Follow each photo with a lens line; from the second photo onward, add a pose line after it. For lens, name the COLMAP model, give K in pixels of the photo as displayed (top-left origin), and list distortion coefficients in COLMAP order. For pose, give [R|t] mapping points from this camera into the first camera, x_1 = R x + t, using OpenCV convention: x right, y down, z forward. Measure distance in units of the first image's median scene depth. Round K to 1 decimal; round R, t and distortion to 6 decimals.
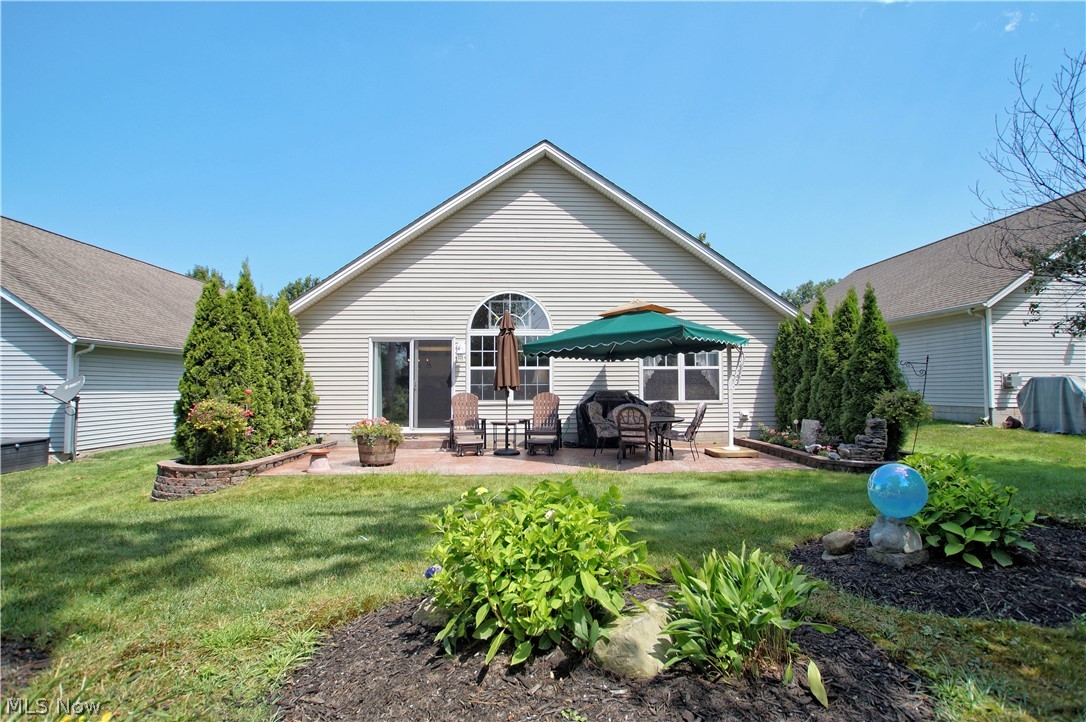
lens RADIAL K [[563.8, 0, 567.8], [0, 563.8, 347.1], [0, 0, 1]] dist [-0.020937, -0.000179]
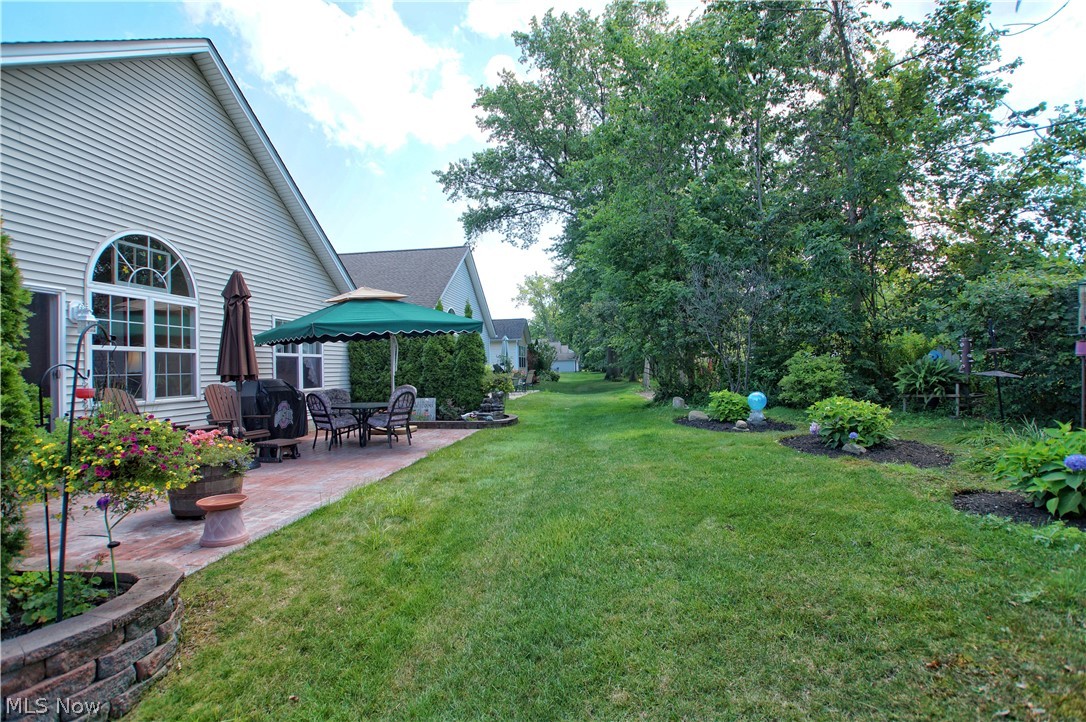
lens RADIAL K [[530.1, 0, 552.7], [0, 530.1, 359.6], [0, 0, 1]] dist [-0.061320, 0.024524]
pose [[0.177111, 0.016876, 0.984046, -0.610843], [-0.046831, 0.998865, -0.008701, 0.032289], [-0.983076, -0.044543, 0.177701, 0.425194]]
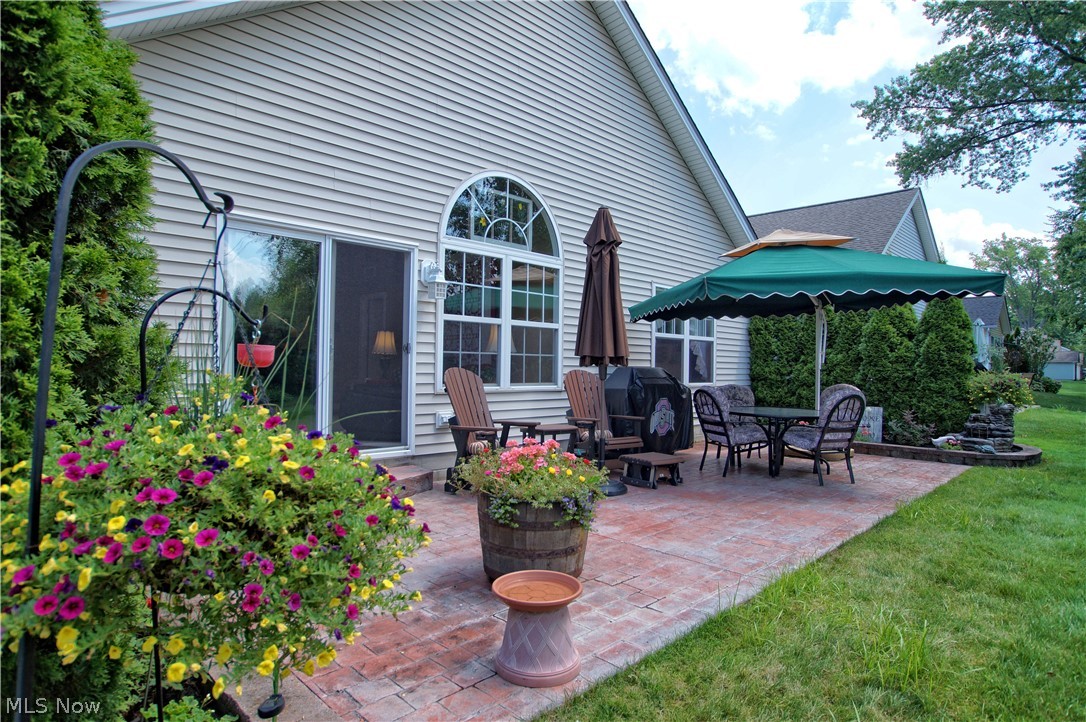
lens RADIAL K [[612.5, 0, 547.7], [0, 612.5, 362.1], [0, 0, 1]] dist [-0.039382, 0.012847]
pose [[0.748614, 0.021452, 0.662658, -0.446626], [-0.063547, 0.997196, 0.039508, 0.049262], [-0.659953, -0.071687, 0.747879, 0.546005]]
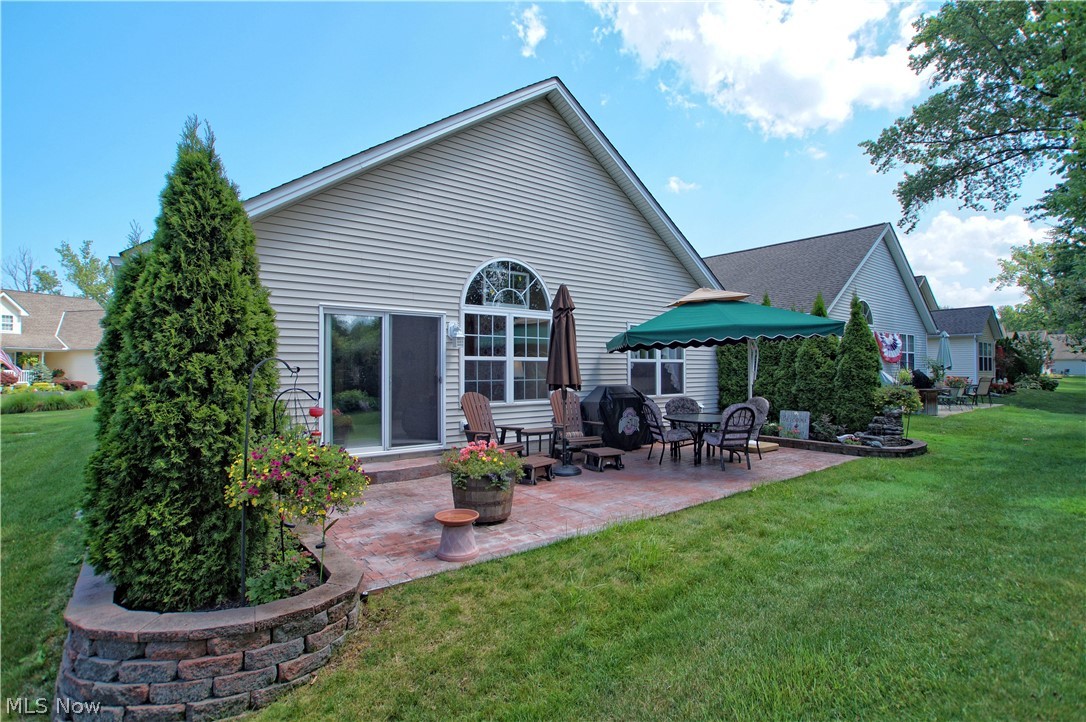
lens RADIAL K [[530.1, 0, 548.9], [0, 530.1, 358.3], [0, 0, 1]] dist [-0.061320, 0.024524]
pose [[0.826254, 0.015593, 0.563082, -0.464722], [-0.040539, 0.998671, 0.031831, 0.011465], [-0.561837, -0.049127, 0.825788, 0.369856]]
